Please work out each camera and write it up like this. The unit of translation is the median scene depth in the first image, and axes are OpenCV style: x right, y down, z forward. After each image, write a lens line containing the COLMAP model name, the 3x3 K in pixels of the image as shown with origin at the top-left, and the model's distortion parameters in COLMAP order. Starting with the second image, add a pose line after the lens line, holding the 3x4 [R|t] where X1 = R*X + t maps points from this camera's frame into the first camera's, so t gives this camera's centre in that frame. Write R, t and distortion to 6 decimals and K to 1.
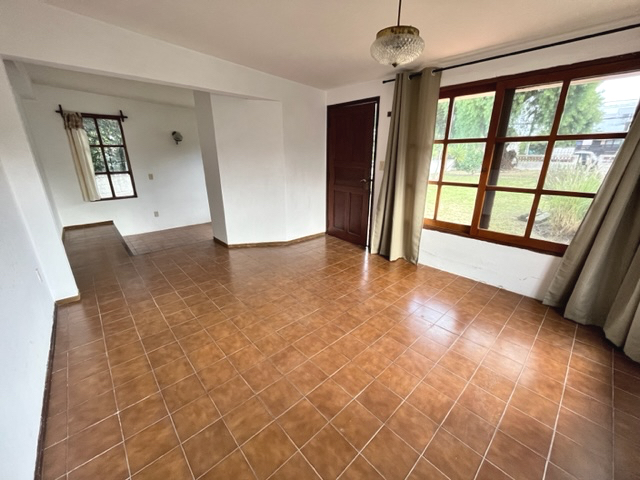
lens RADIAL K [[259.1, 0, 319.1], [0, 259.1, 239.7], [0, 0, 1]] dist [-0.000400, 0.000063]
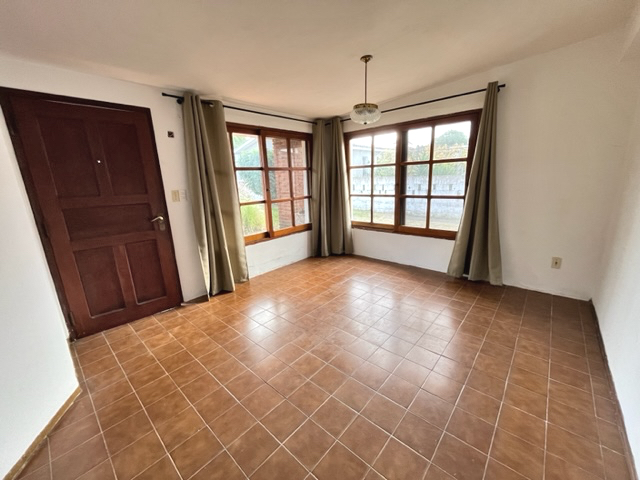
lens RADIAL K [[259.1, 0, 319.1], [0, 259.1, 239.7], [0, 0, 1]] dist [-0.000400, 0.000063]
pose [[-0.100463, -0.232591, 0.967372, -0.870162], [0.344551, 0.903995, 0.253135, -0.306232], [-0.933377, 0.358740, -0.010679, 0.920543]]
